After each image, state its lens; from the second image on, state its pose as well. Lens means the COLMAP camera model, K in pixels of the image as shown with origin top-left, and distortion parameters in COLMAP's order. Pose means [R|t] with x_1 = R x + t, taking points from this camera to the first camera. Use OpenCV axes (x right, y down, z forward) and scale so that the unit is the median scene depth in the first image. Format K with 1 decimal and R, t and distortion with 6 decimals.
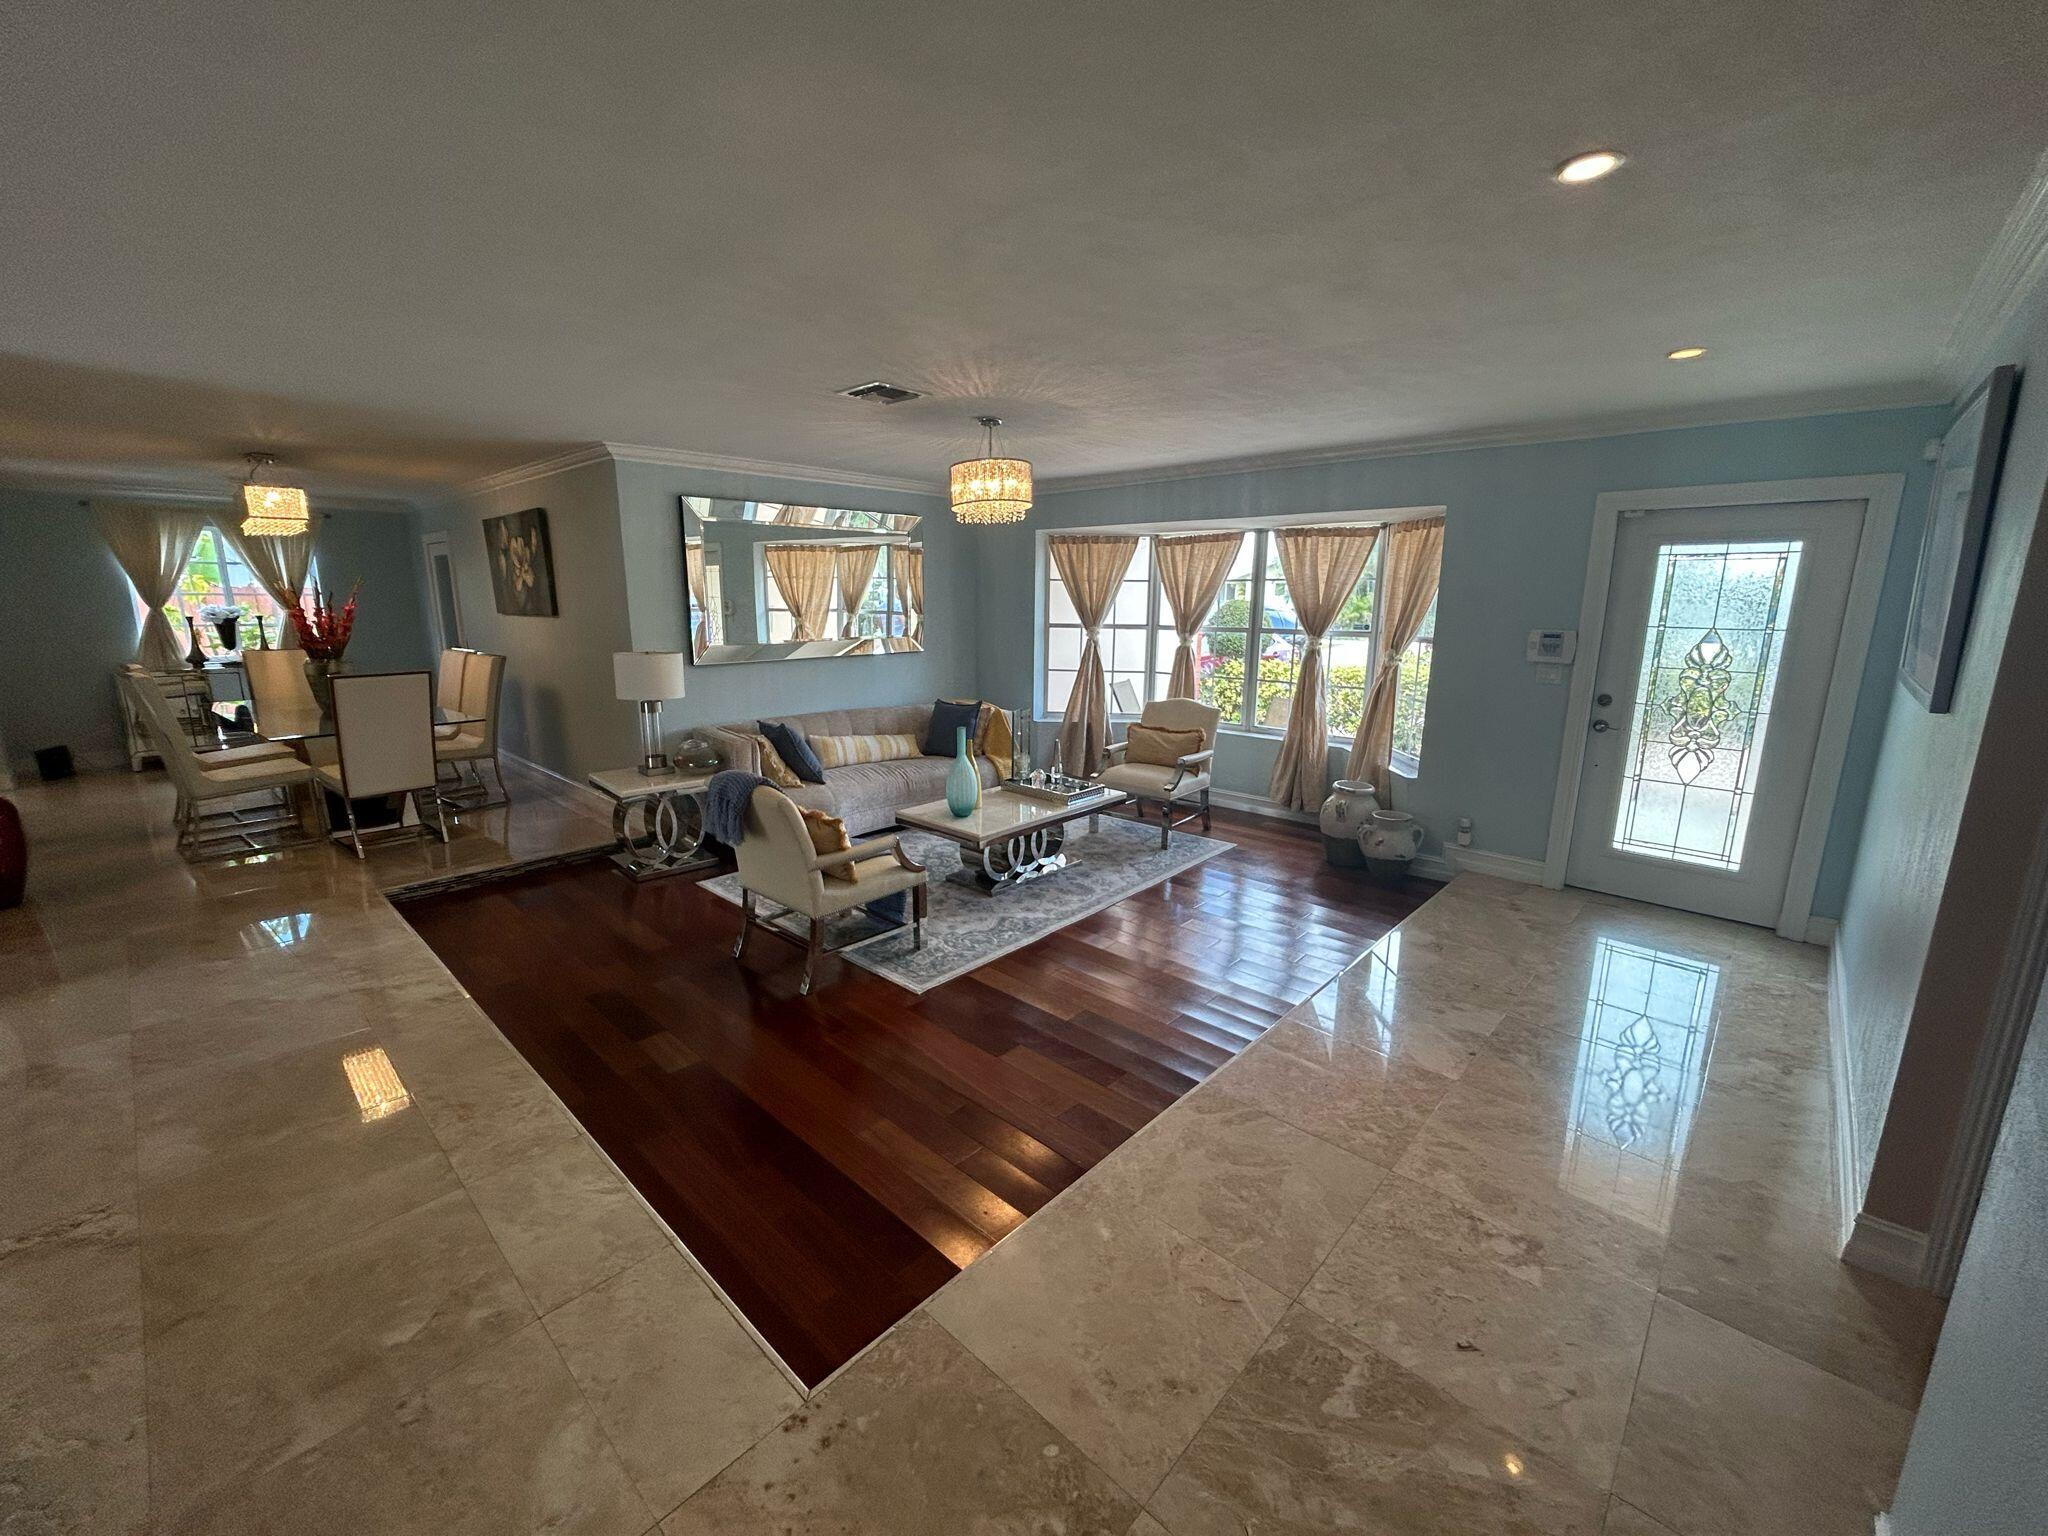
lens RADIAL K [[830.5, 0, 1014.9], [0, 830.5, 766.8], [0, 0, 1]] dist [-0.001929, 0.000908]
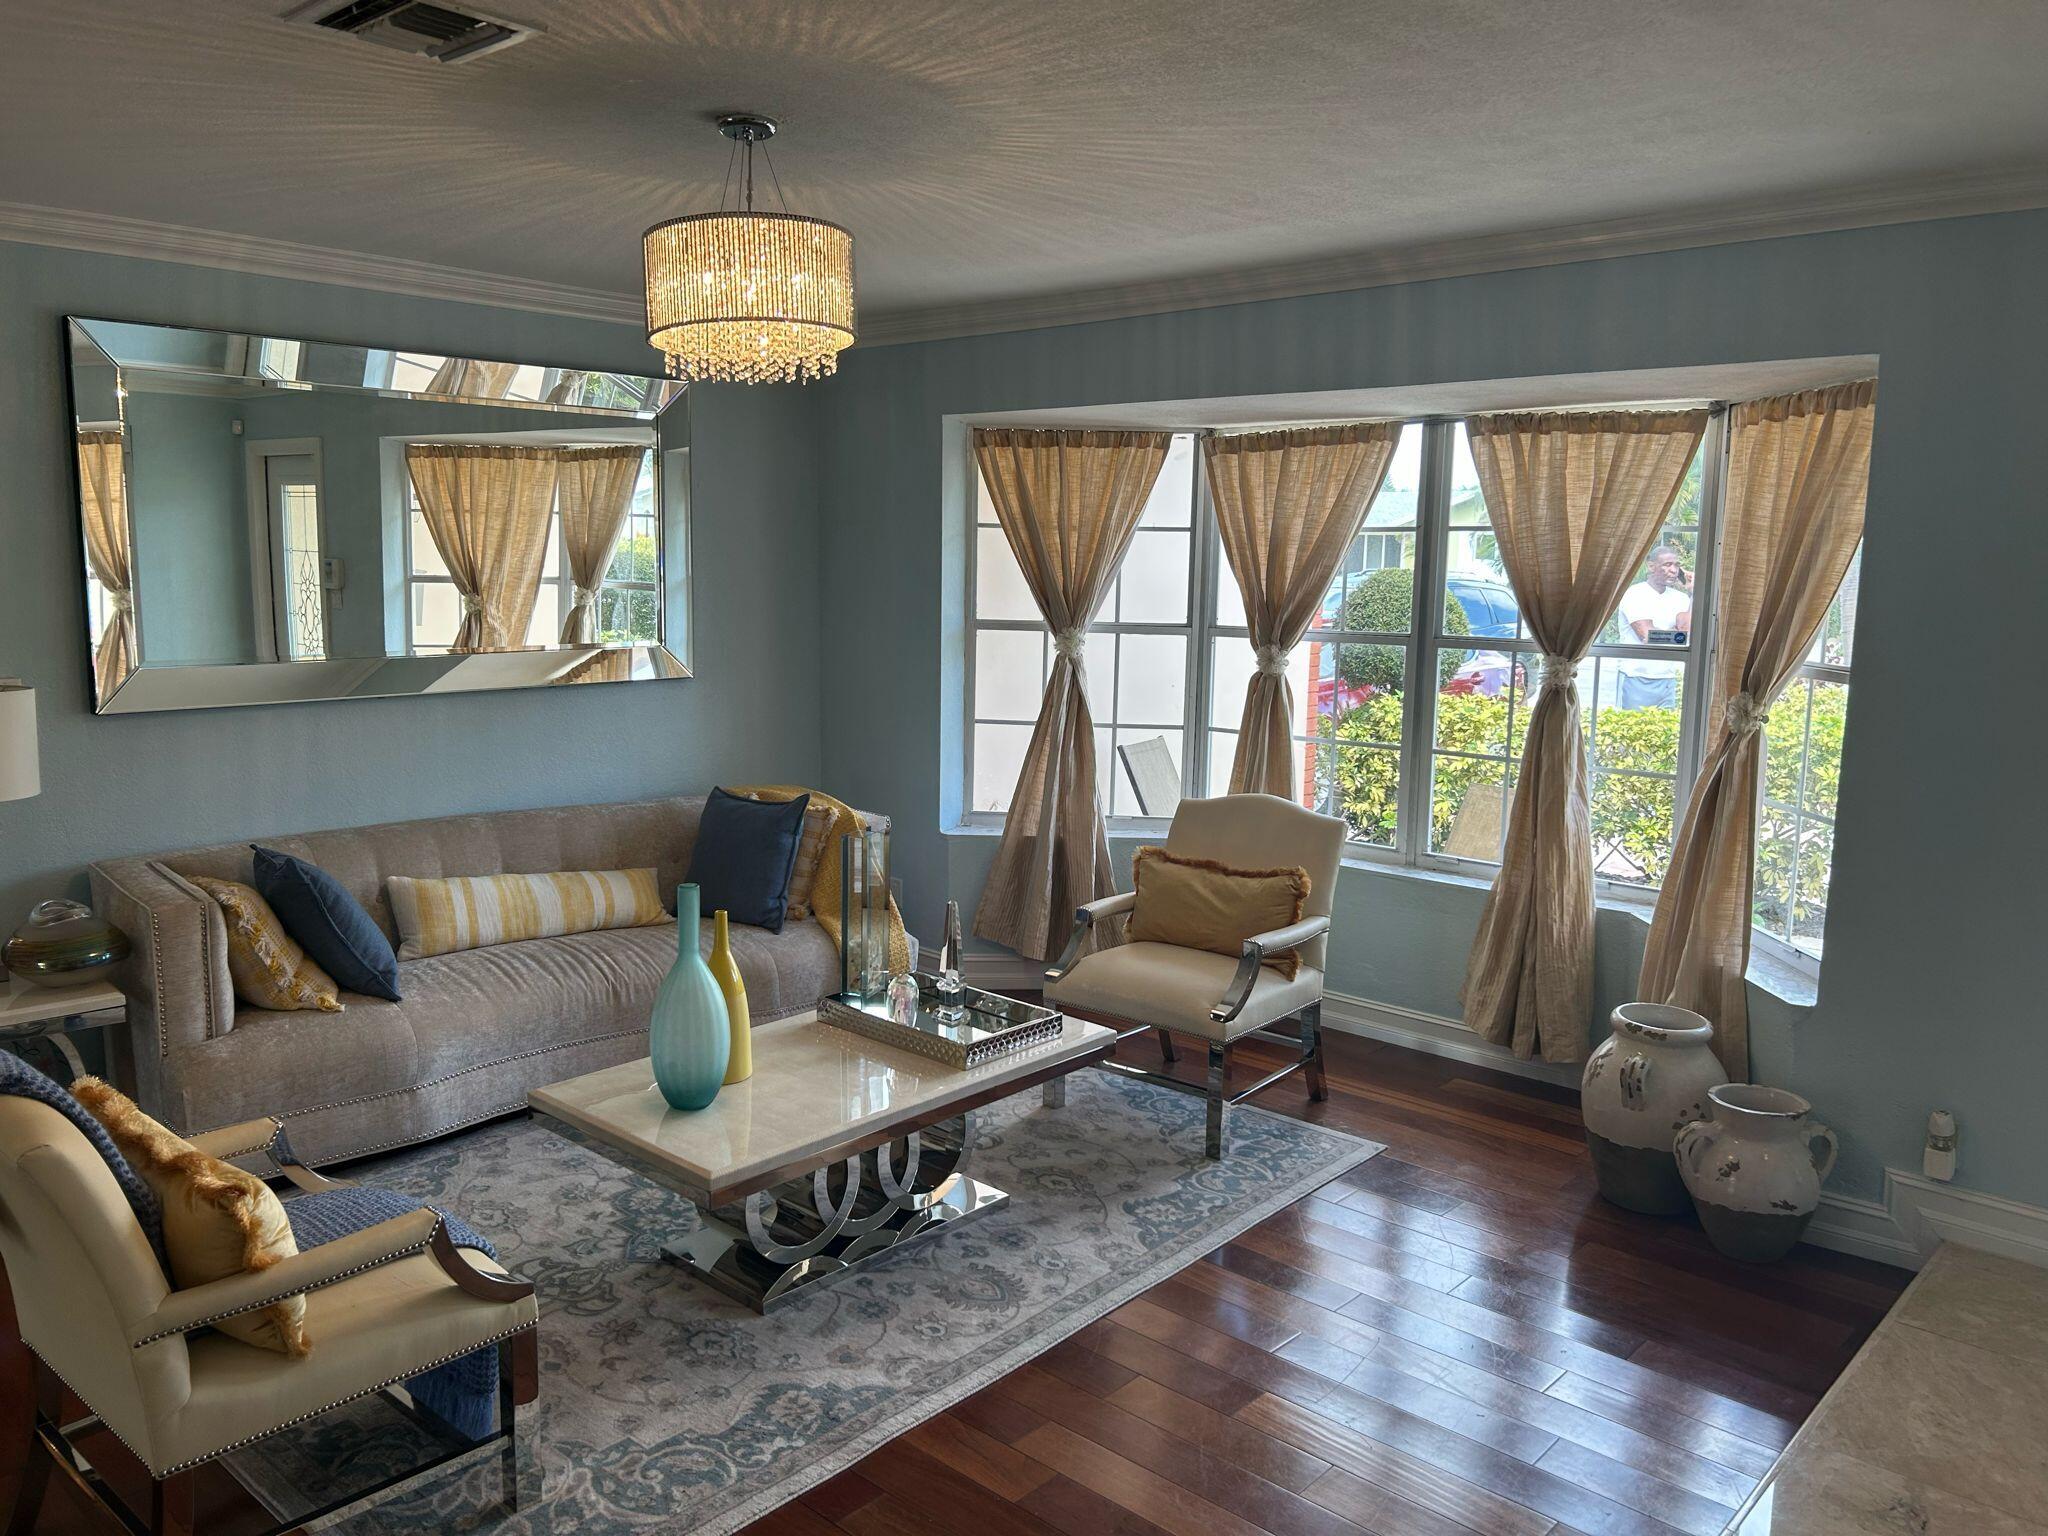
lens RADIAL K [[1547.3, 0, 1024.0], [0, 1547.3, 767.2], [0, 0, 1]] dist [0.043391, -0.041935]
pose [[0.999802, 0.008699, 0.017896, 0.062950], [-0.007507, 0.997816, -0.065630, -0.042715], [-0.018428, 0.065483, 0.997684, 0.187327]]
